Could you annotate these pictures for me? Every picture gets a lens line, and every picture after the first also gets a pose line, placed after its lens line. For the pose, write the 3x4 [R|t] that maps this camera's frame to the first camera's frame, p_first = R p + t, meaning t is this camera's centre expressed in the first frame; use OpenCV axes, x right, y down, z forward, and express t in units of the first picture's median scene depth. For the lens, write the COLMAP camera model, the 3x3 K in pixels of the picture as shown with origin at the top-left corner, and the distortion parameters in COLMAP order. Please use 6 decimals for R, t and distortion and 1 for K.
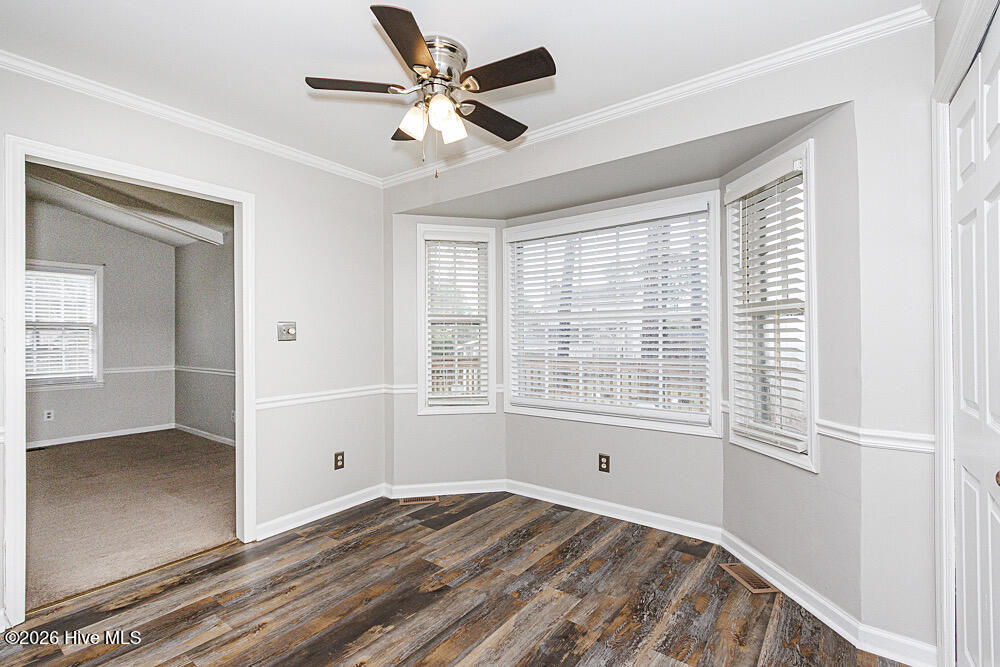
lens RADIAL K [[462.7, 0, 490.7], [0, 462.7, 335.6], [0, 0, 1]] dist [0.002657, 0.000118]
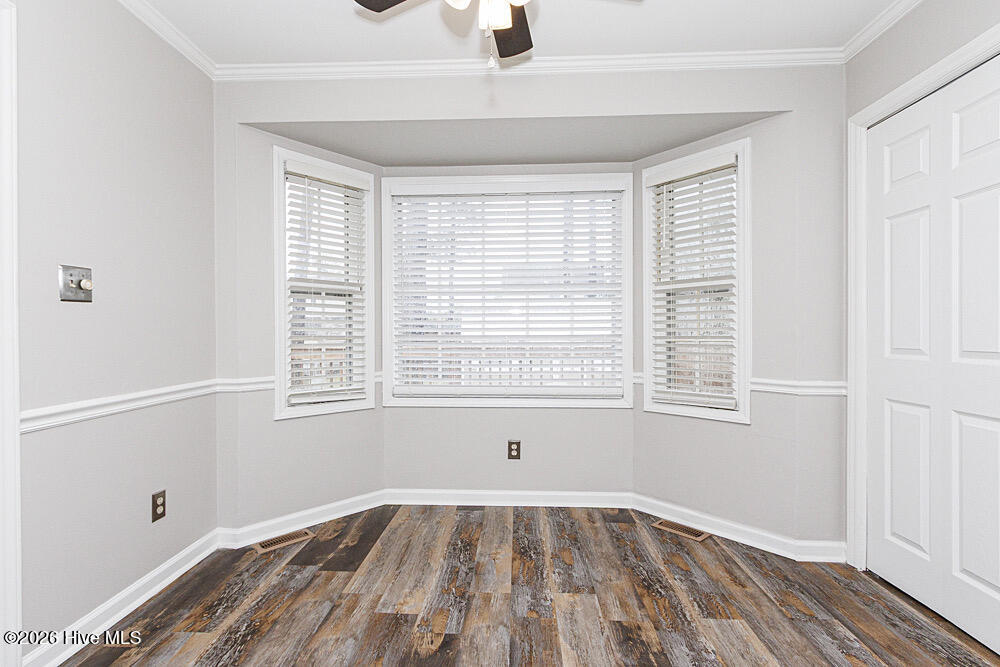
lens RADIAL K [[480.9, 0, 497.3], [0, 480.9, 336.2], [0, 0, 1]] dist [0.002585, 0.000423]
pose [[0.819798, -0.000728, 0.572652, -0.385594], [-0.003614, 0.999973, 0.006445, 0.050785], [-0.572641, -0.007353, 0.819773, 0.274036]]
